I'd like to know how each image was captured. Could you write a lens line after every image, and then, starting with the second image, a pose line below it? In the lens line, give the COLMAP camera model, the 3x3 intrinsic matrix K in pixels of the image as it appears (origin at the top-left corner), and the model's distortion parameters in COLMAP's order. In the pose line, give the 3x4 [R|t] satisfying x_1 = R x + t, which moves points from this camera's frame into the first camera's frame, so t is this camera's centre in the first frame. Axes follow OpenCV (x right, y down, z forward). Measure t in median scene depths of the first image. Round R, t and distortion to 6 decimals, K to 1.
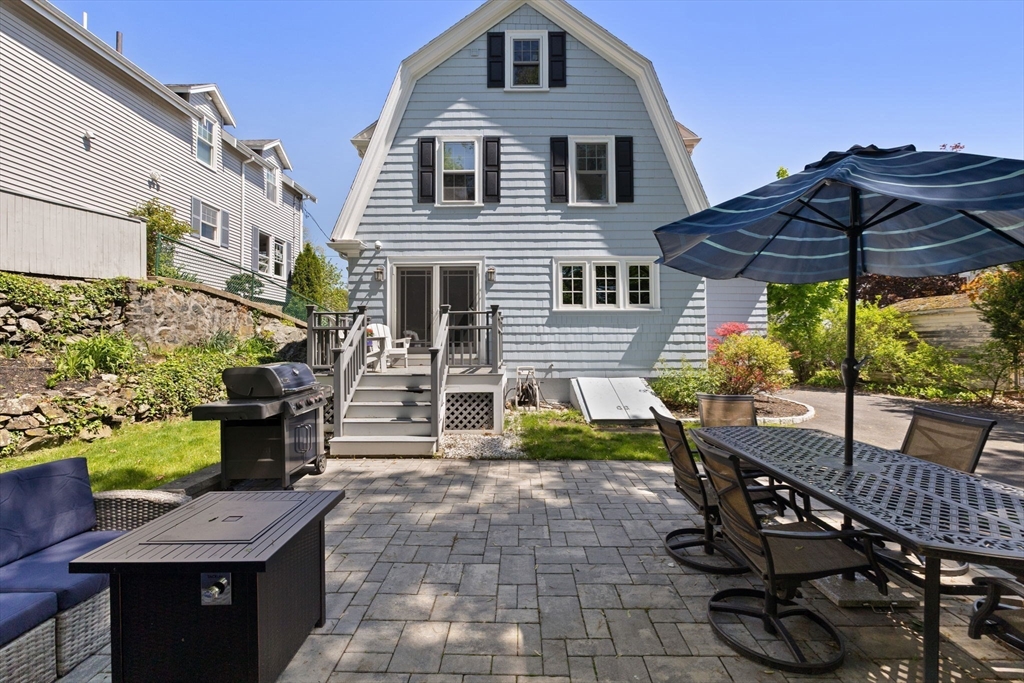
lens RADIAL K [[474.3, 0, 514.5], [0, 474.3, 334.5], [0, 0, 1]] dist [0.001071, 0.001012]
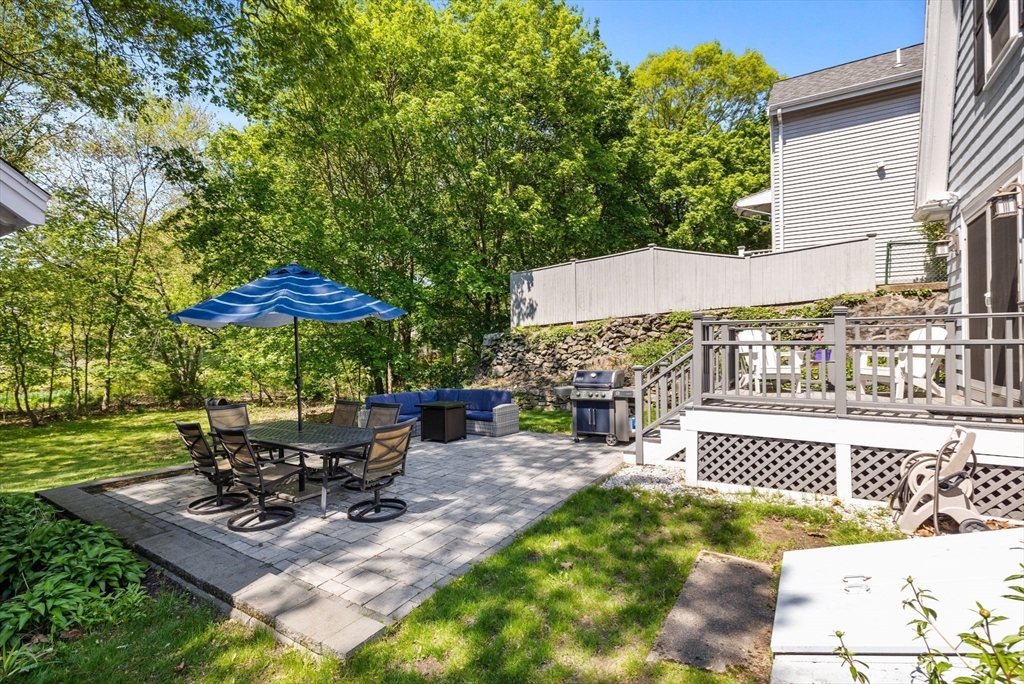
lens RADIAL K [[486.1, 0, 491.8], [0, 486.1, 342.6], [0, 0, 1]] dist [-0.000525, -0.000032]
pose [[-0.553609, -0.006929, -0.832748, 0.666461], [0.022795, 0.999465, -0.023470, 0.006069], [0.832465, -0.031976, -0.553154, 1.001655]]
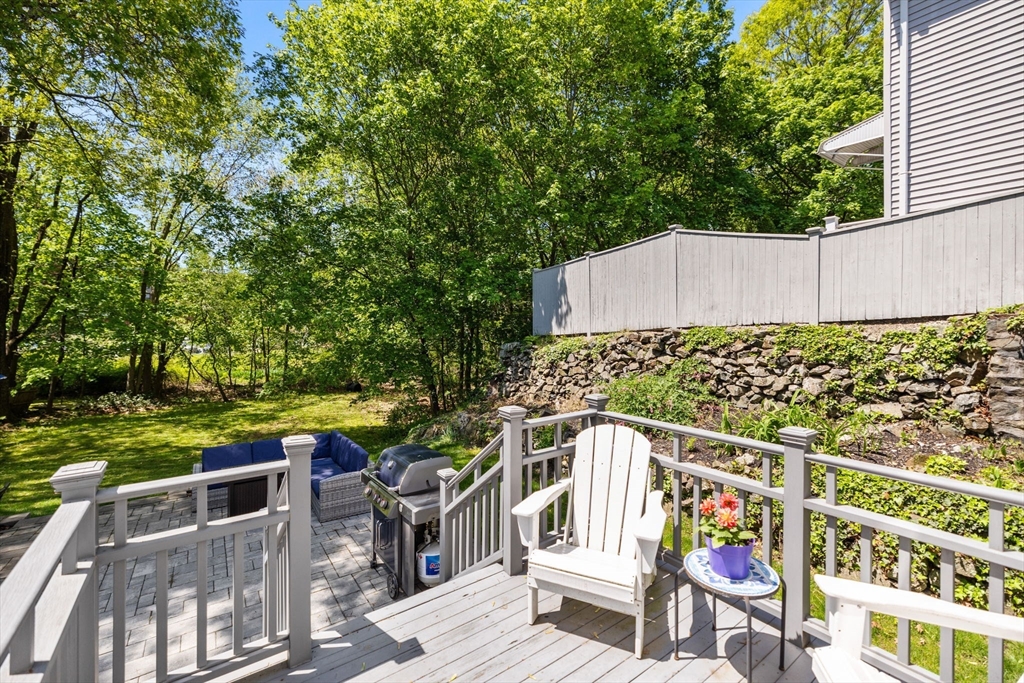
lens RADIAL K [[429.1, 0, 511.1], [0, 429.1, 327.4], [0, 0, 1]] dist [0.023909, -0.000122]
pose [[-0.808325, 0.006689, -0.588699, -0.079466], [0.020187, 0.999662, -0.016360, -0.105890], [0.588391, -0.025109, -0.808187, 1.136074]]
